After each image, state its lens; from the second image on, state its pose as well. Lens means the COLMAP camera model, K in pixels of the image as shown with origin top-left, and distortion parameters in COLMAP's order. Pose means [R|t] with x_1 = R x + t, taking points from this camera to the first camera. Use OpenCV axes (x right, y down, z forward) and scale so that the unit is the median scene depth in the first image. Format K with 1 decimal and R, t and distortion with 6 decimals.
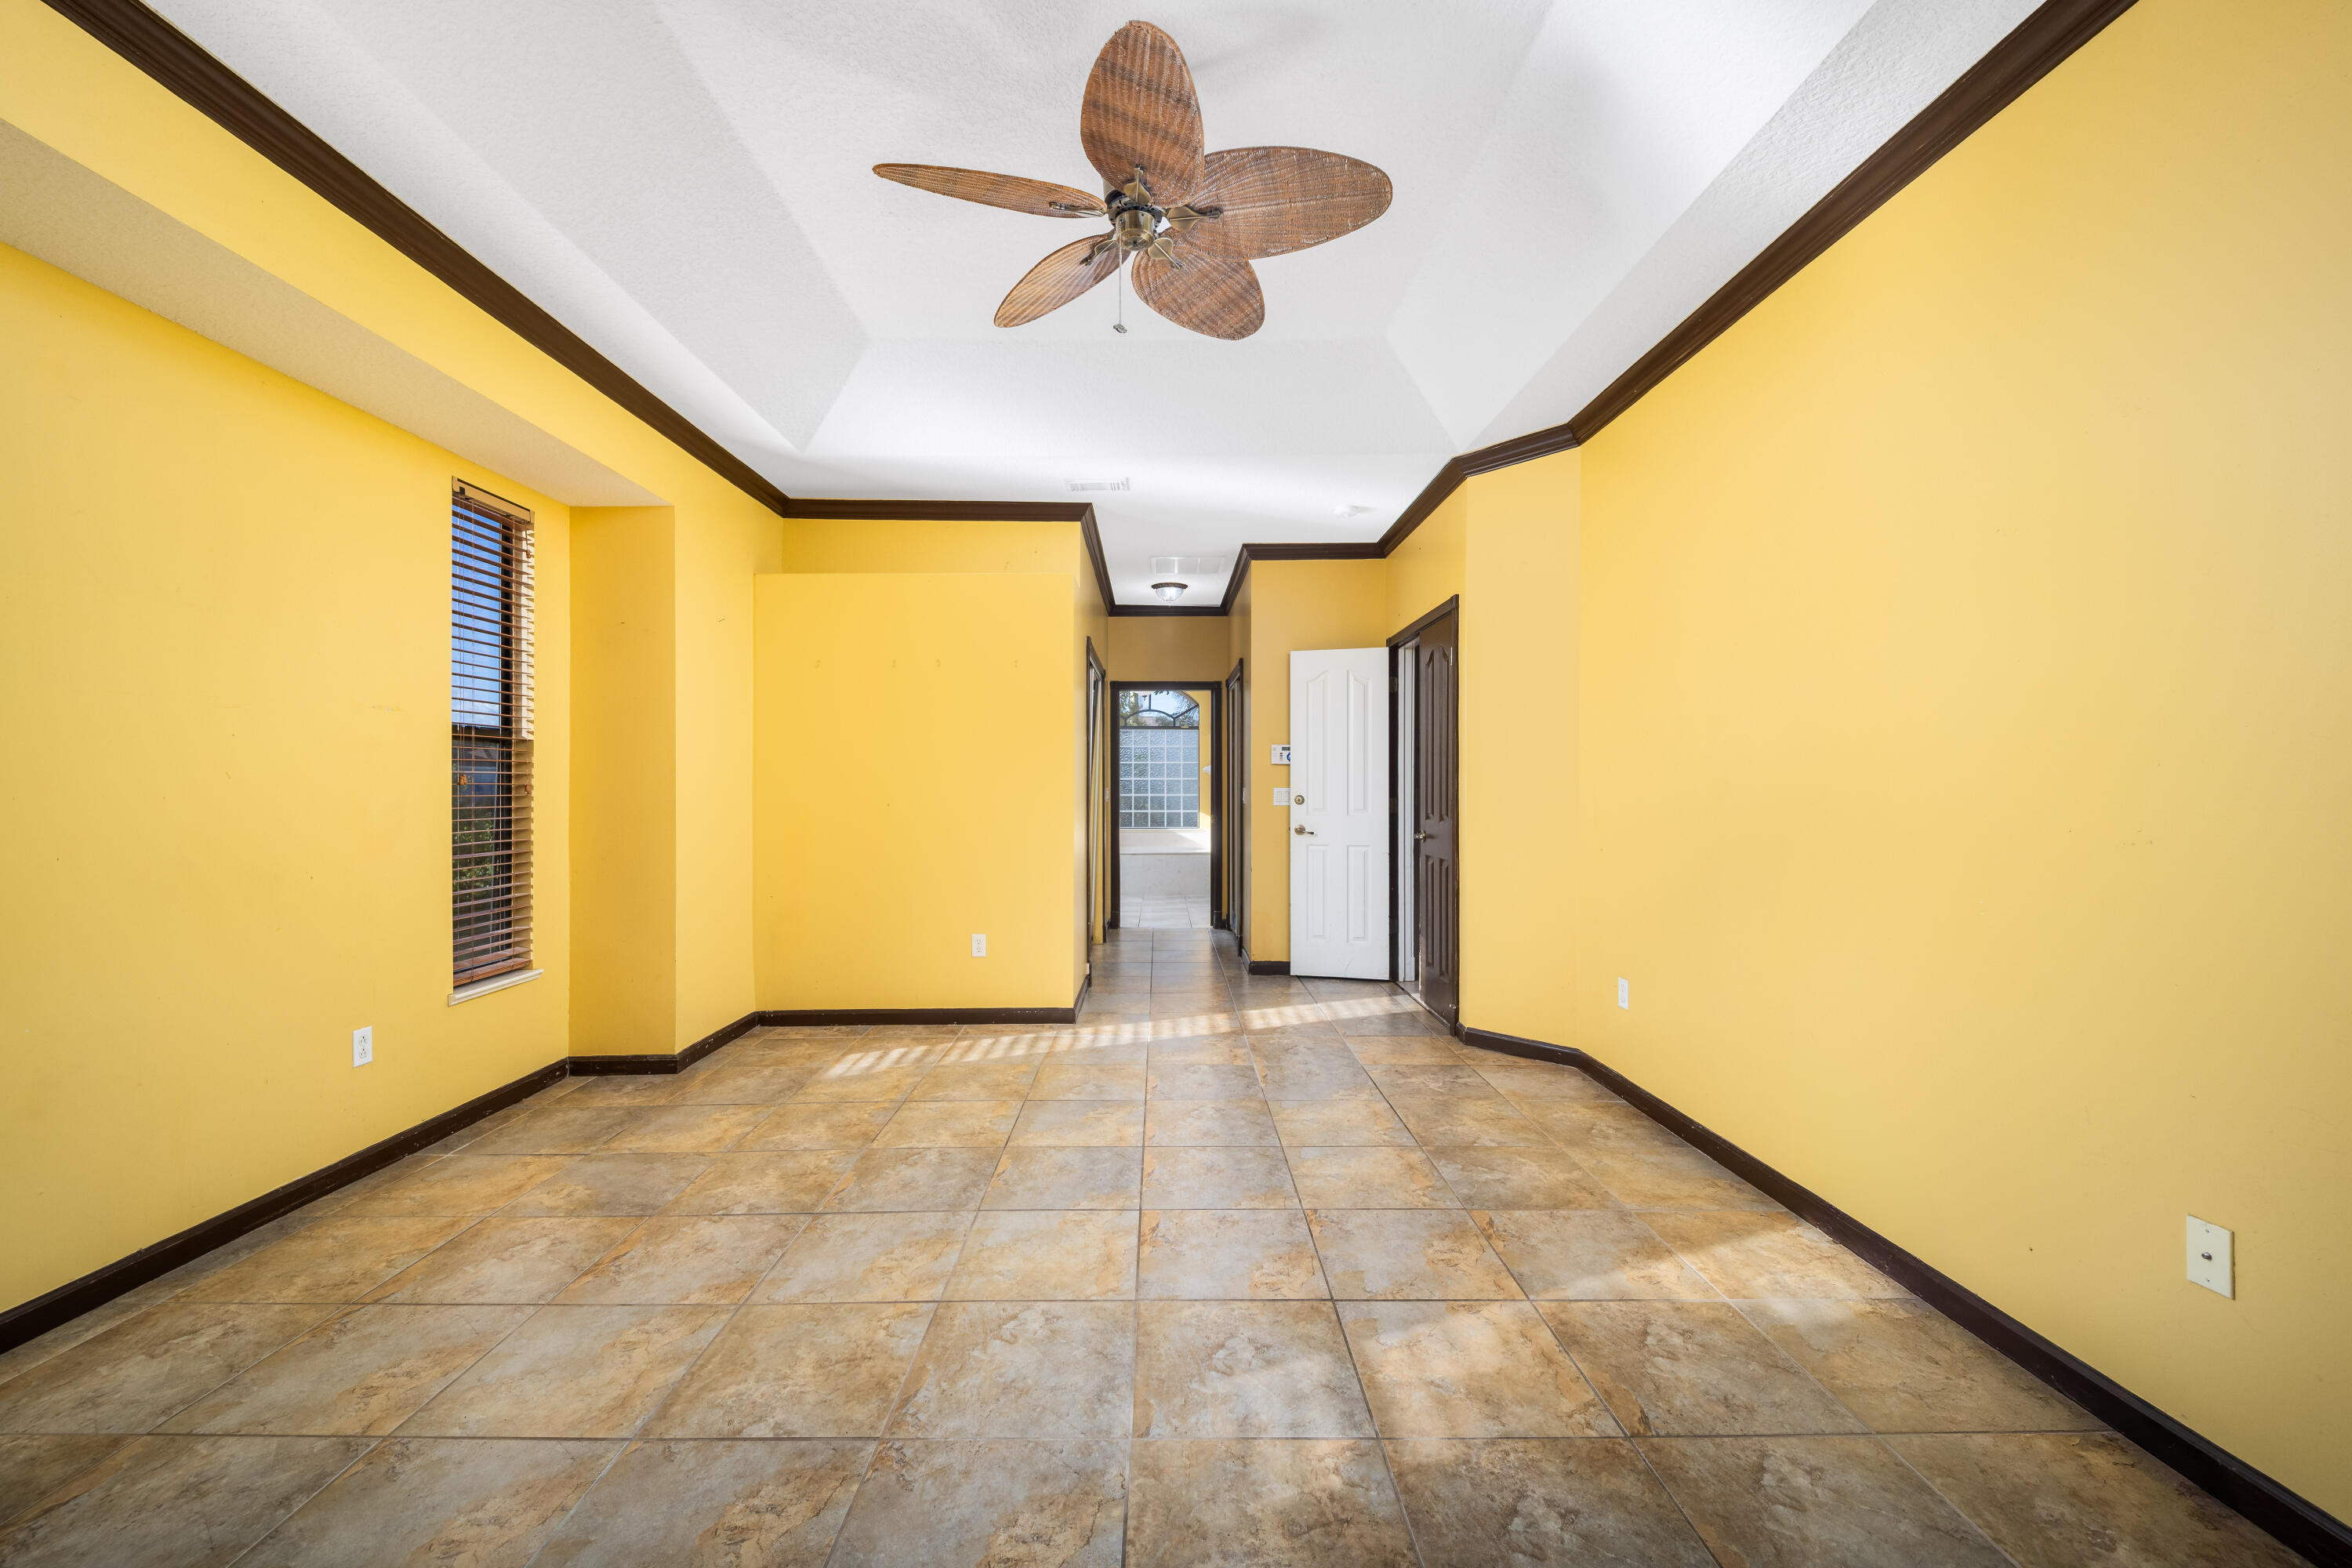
lens RADIAL K [[956.7, 0, 1171.0], [0, 956.7, 781.9], [0, 0, 1]] dist [-0.022753, -0.000520]
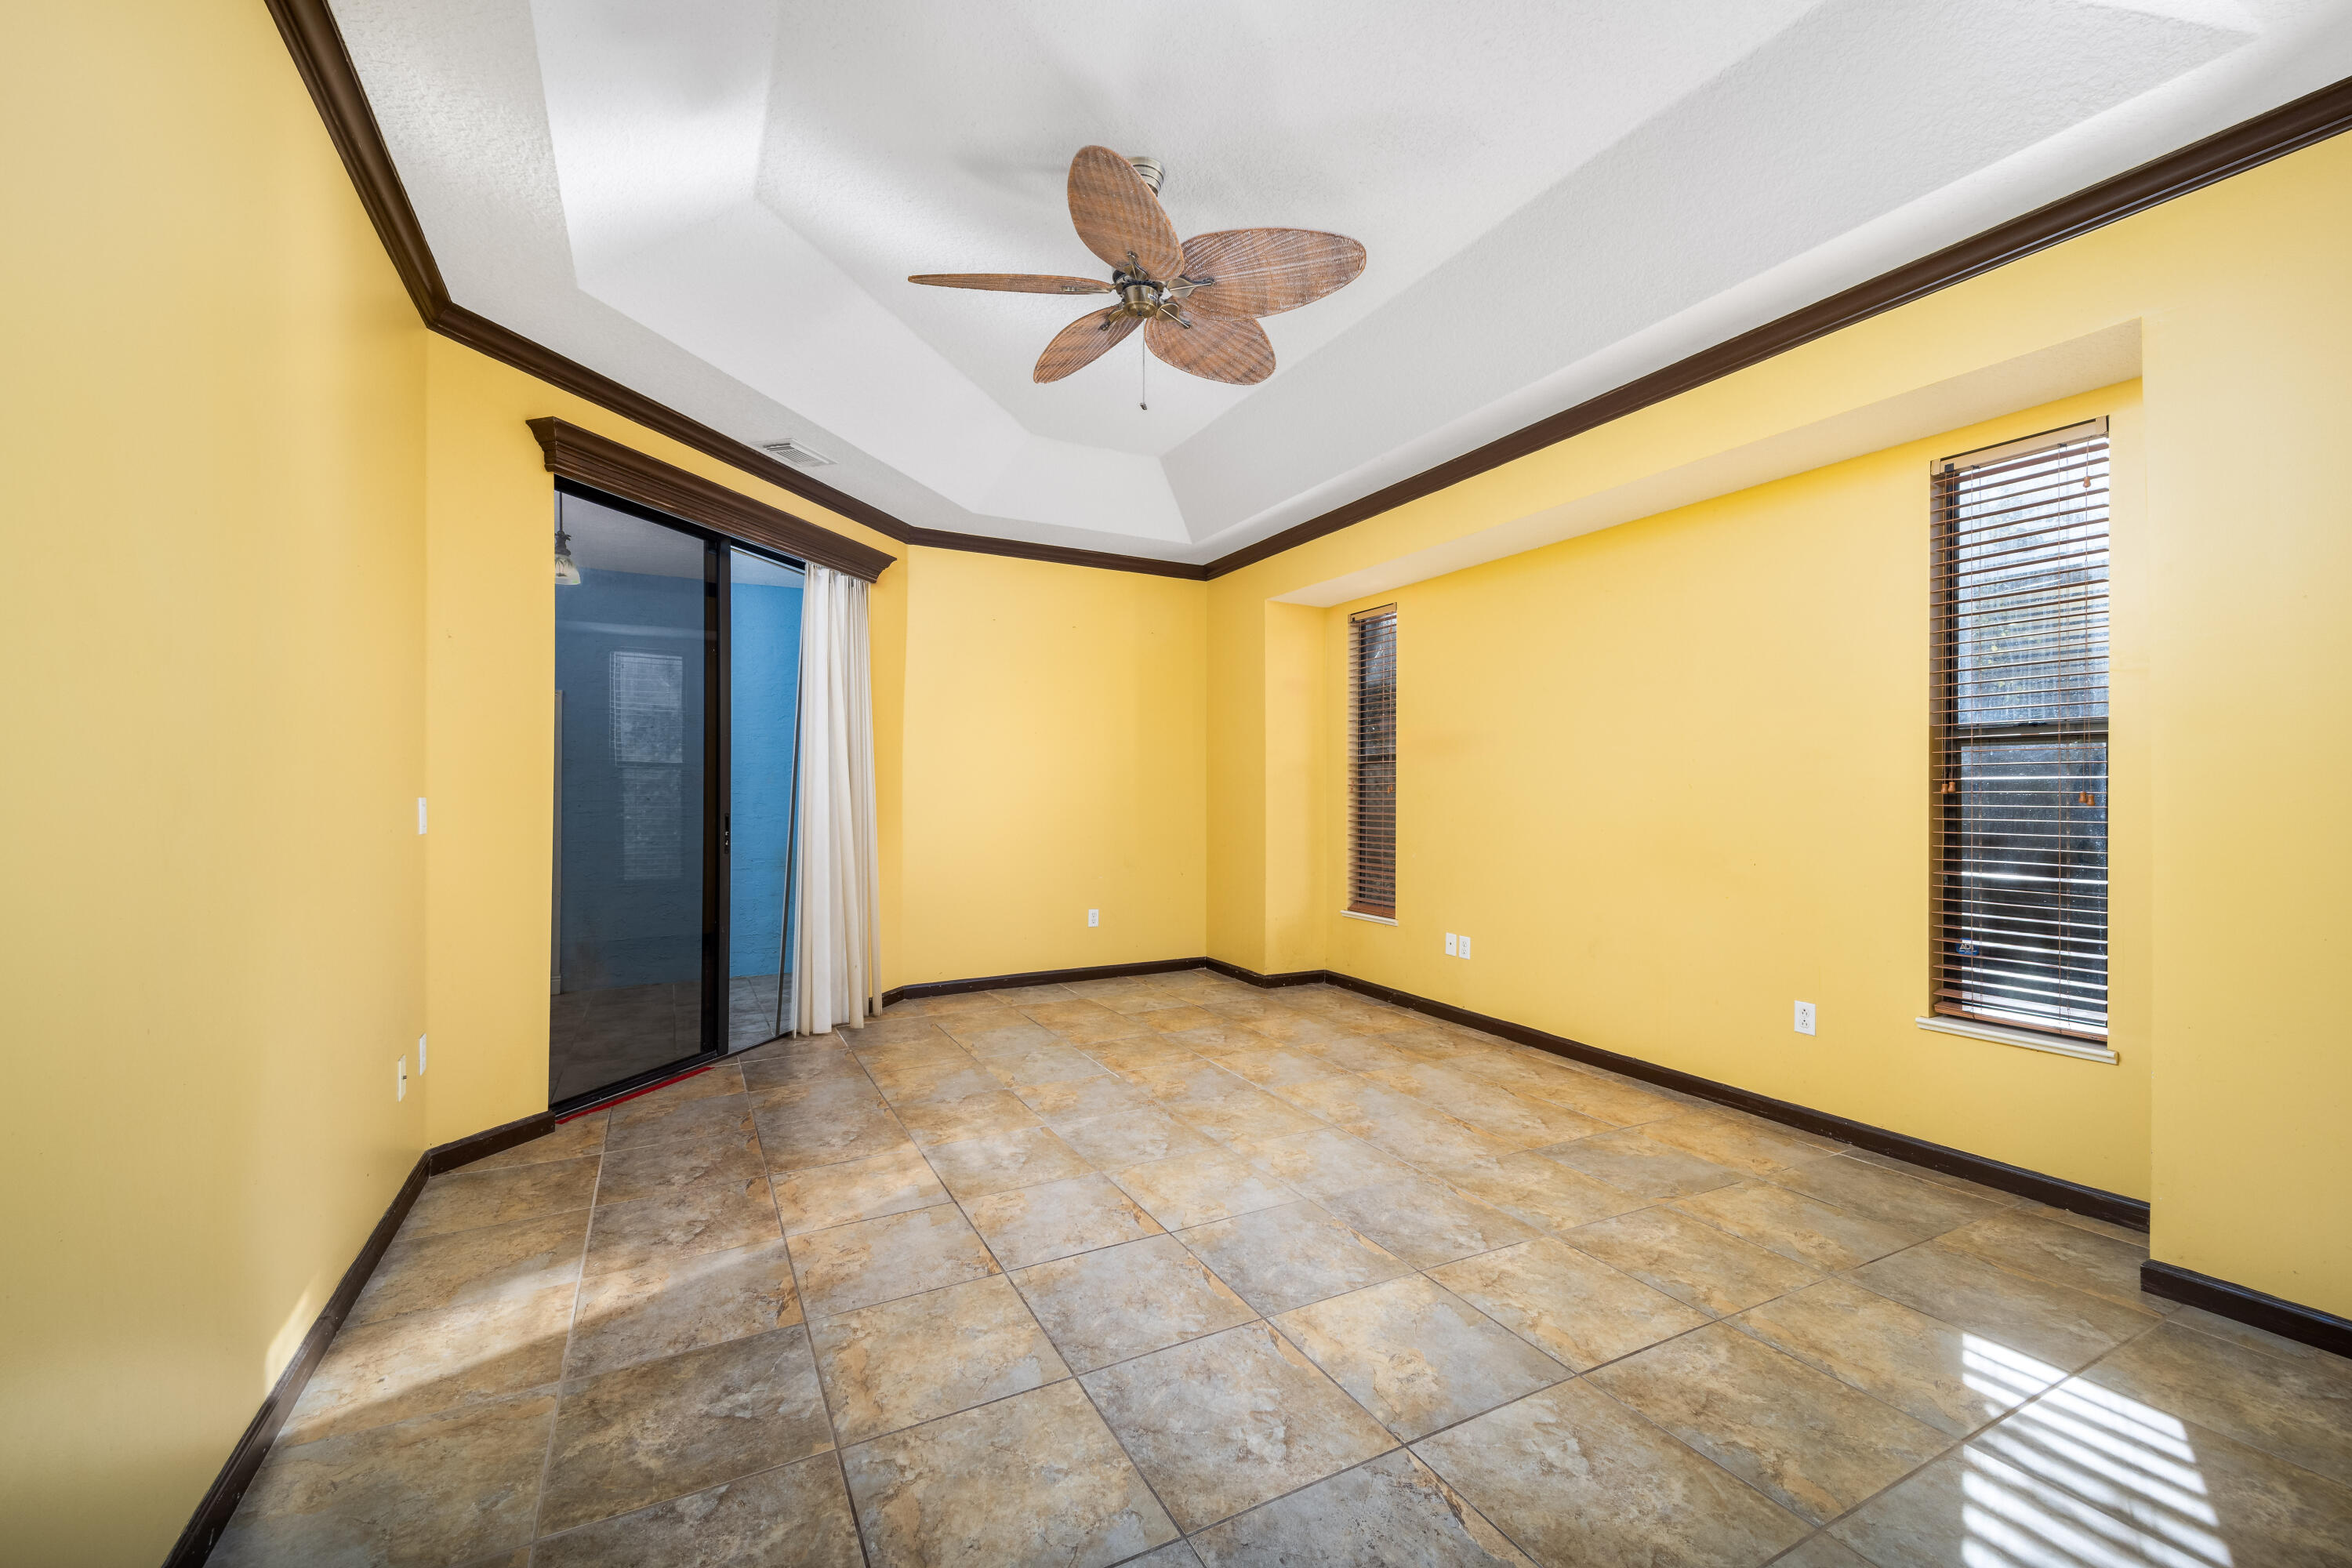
lens RADIAL K [[956.7, 0, 1174.7], [0, 956.7, 788.3], [0, 0, 1]] dist [-0.022753, -0.000520]
pose [[-0.891866, -0.004712, -0.452276, 0.378844], [-0.003156, 0.999986, -0.004196, 0.006144], [0.452289, -0.002315, -0.891868, 1.769467]]
